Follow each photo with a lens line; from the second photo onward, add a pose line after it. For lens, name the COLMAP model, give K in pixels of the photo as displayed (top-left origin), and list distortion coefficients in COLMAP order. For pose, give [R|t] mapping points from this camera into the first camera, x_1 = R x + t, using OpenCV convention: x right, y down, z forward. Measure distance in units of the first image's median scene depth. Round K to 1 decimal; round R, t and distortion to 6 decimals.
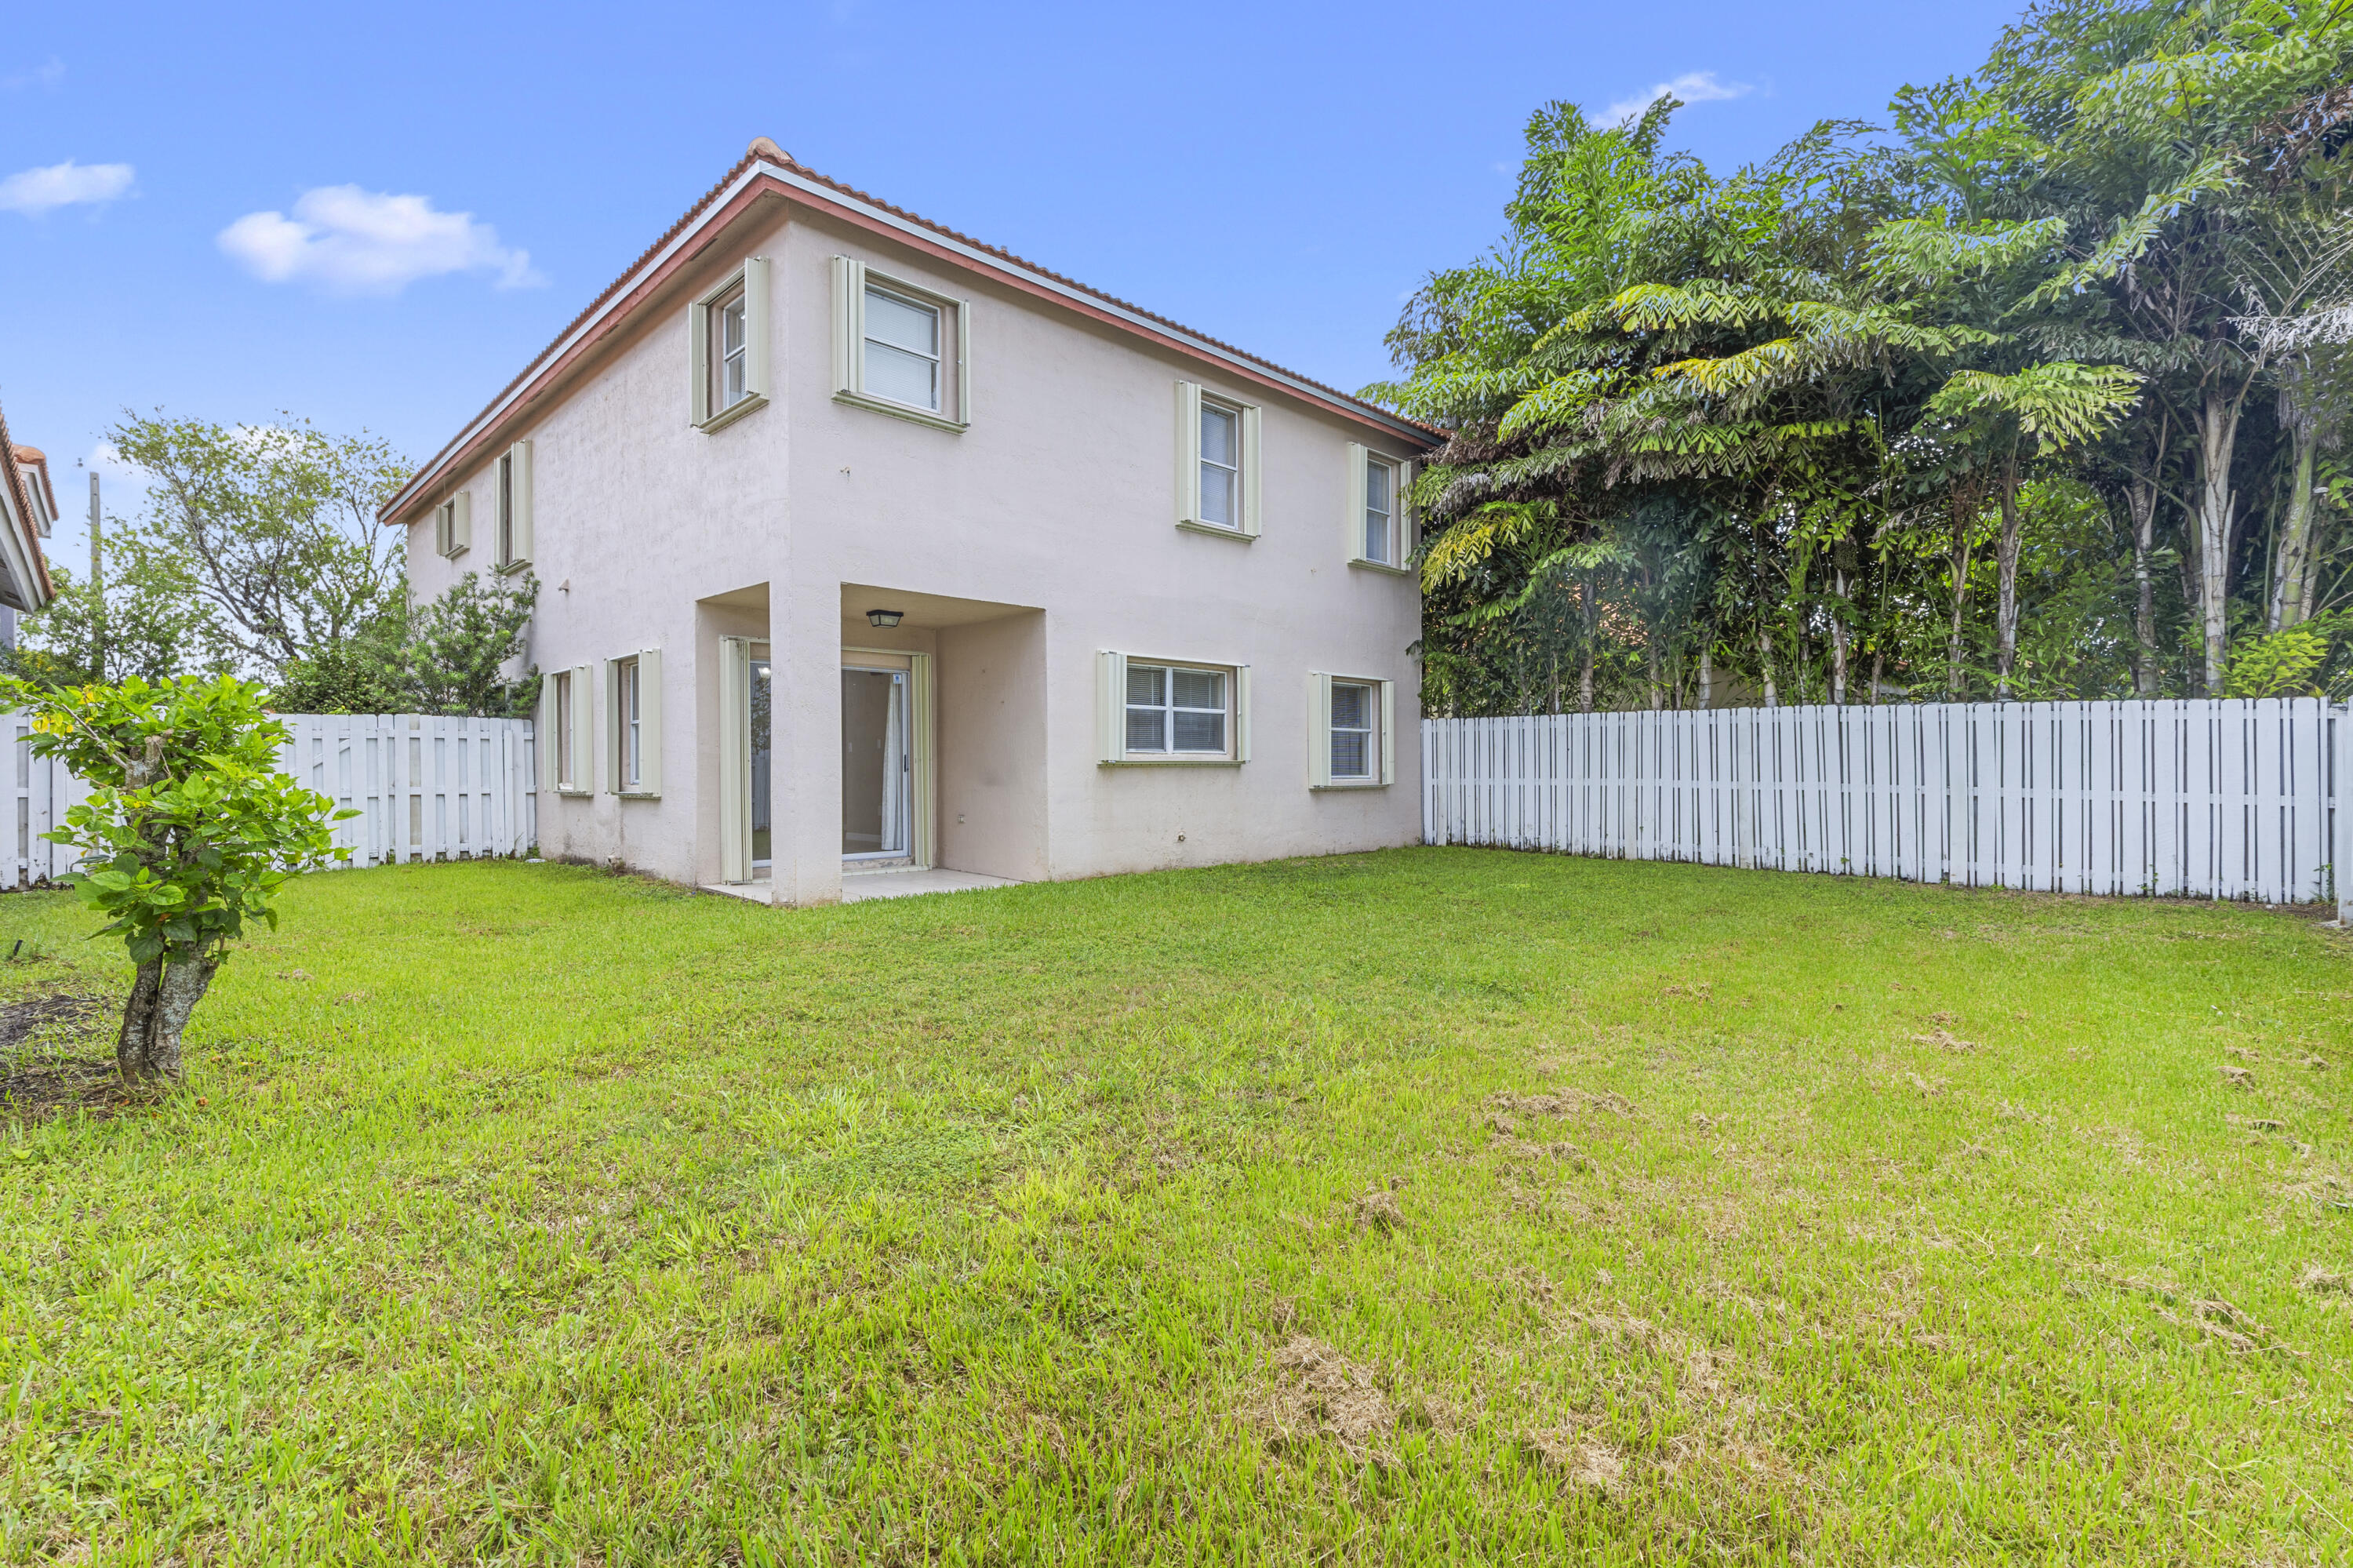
lens RADIAL K [[1051.9, 0, 1175.6], [0, 1051.9, 771.5], [0, 0, 1]] dist [0.022099, 0.000114]
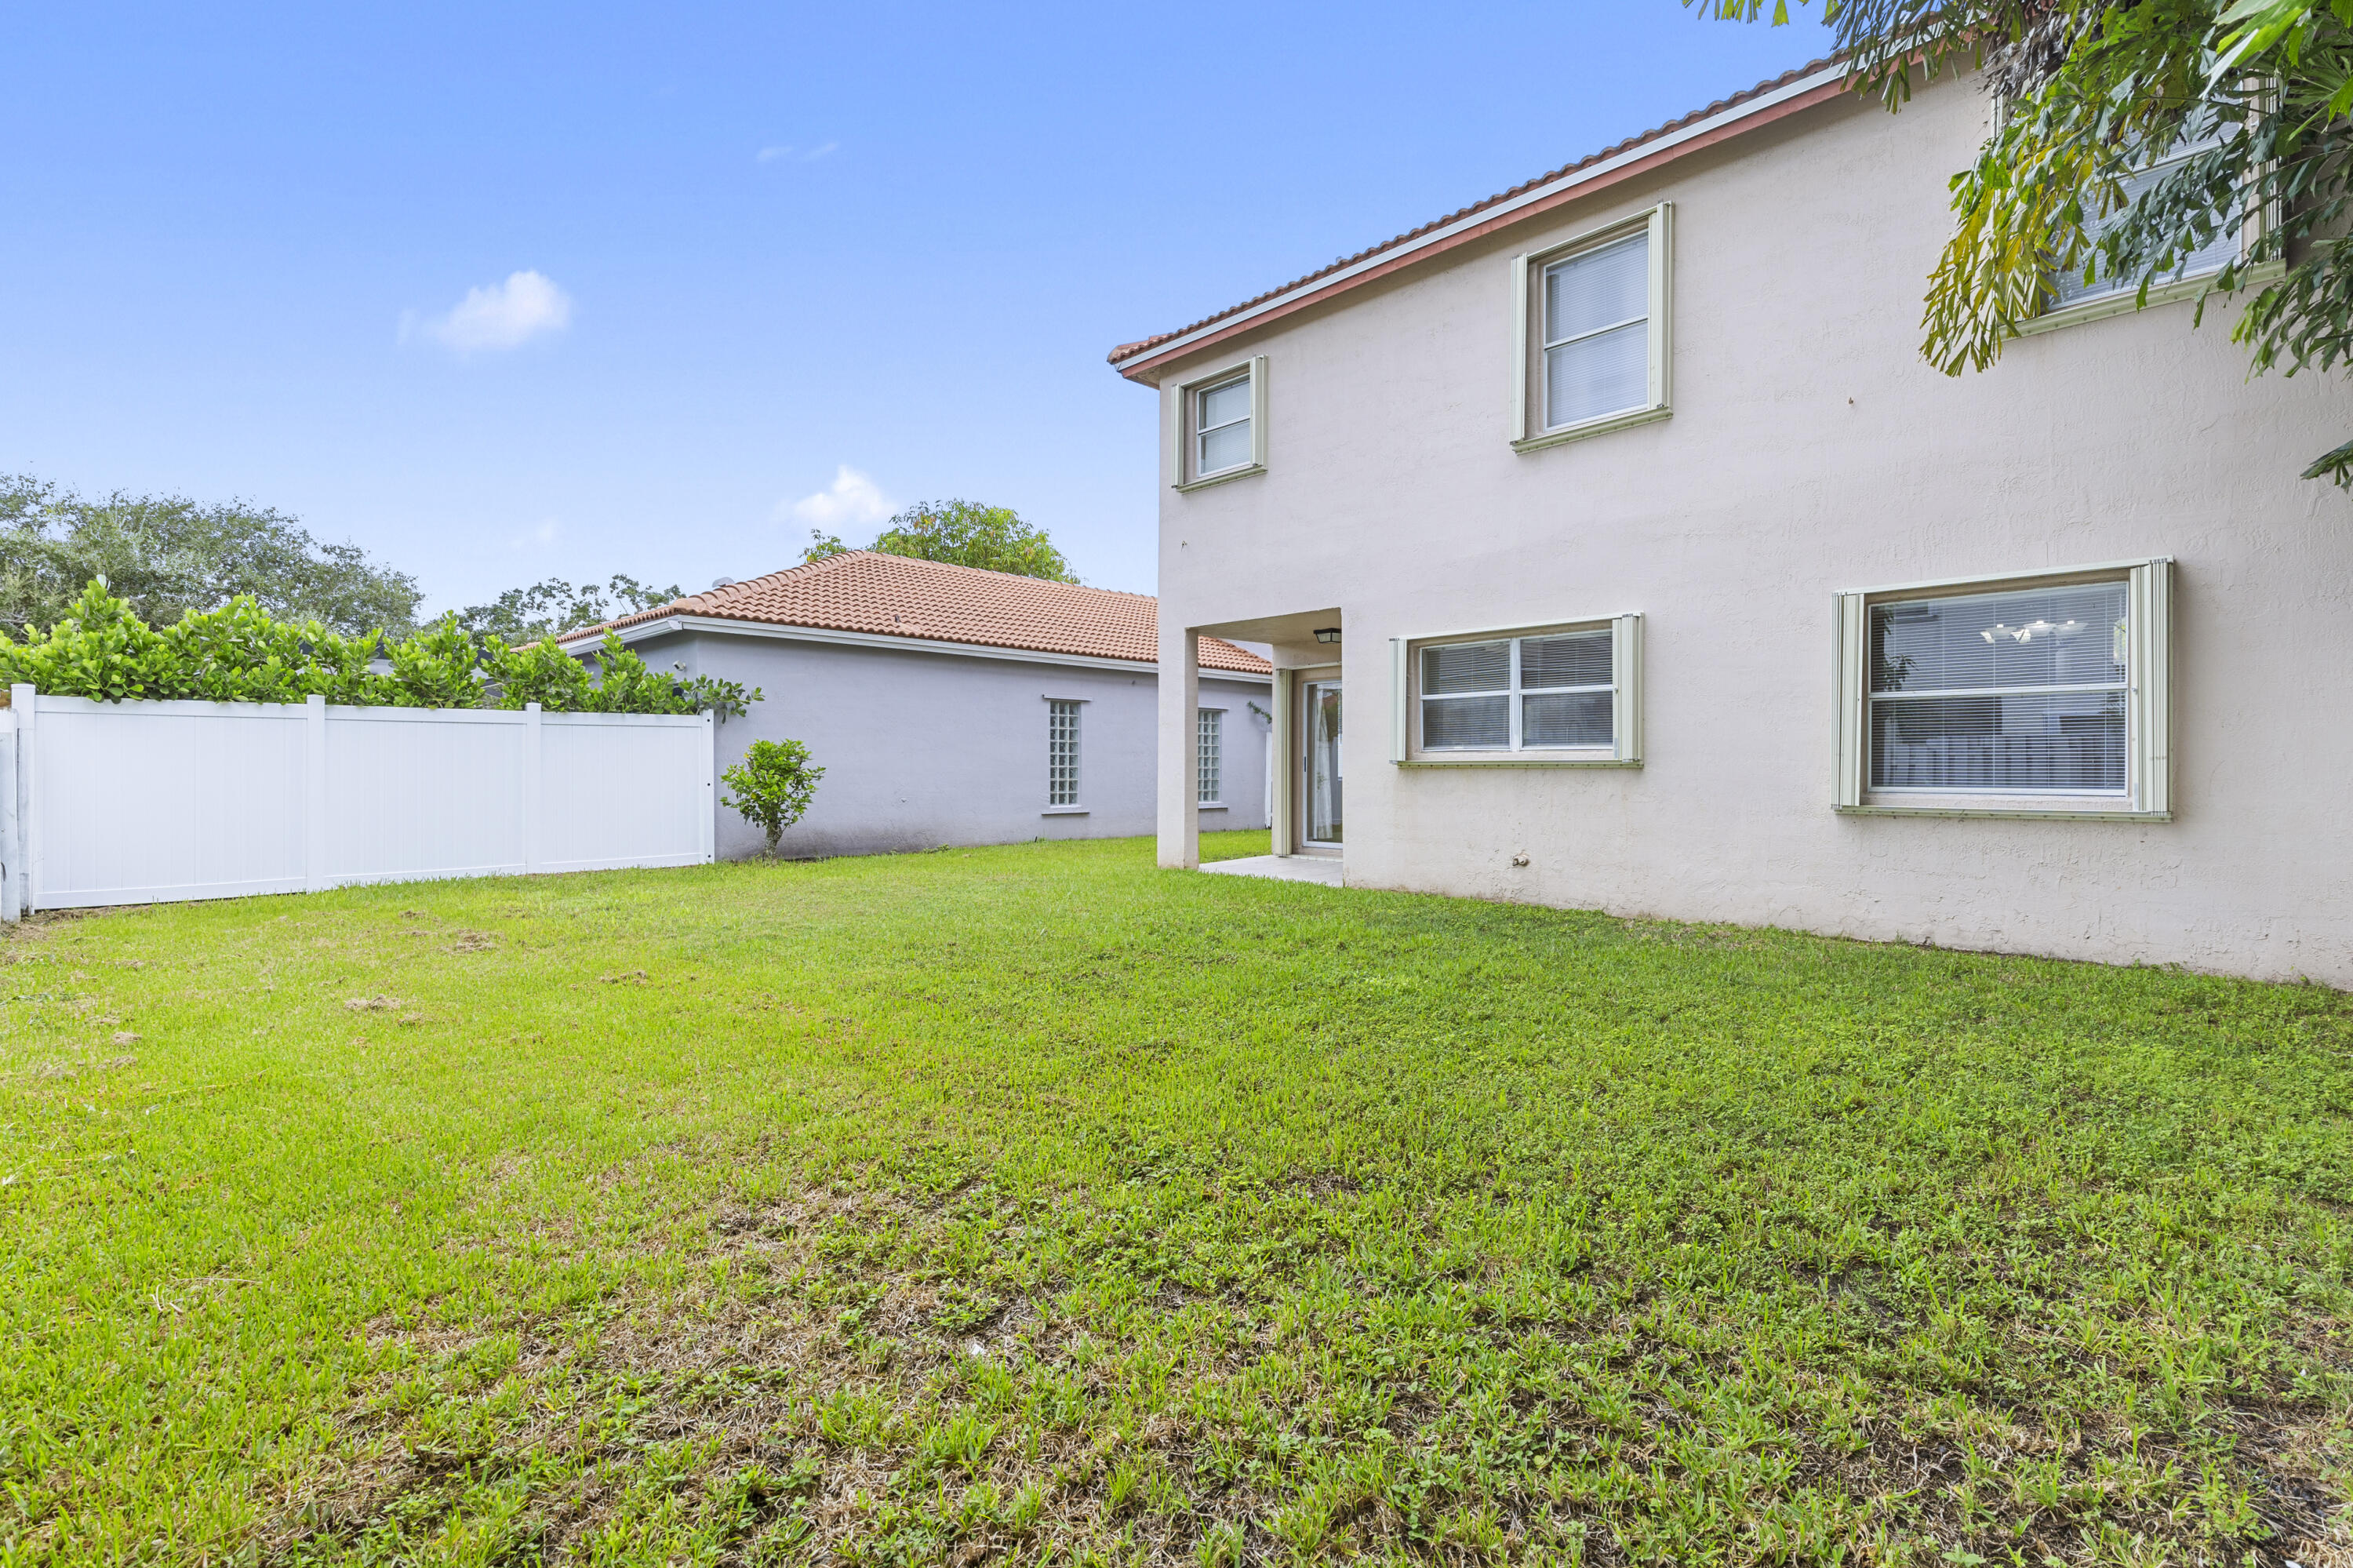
lens RADIAL K [[1051.9, 0, 1175.6], [0, 1051.9, 771.5], [0, 0, 1]] dist [0.022099, 0.000114]
pose [[0.016604, 0.002066, -0.999860, 0.754182], [-0.000124, 0.999998, 0.002064, -0.003661], [0.999862, 0.000090, 0.016605, 0.735323]]
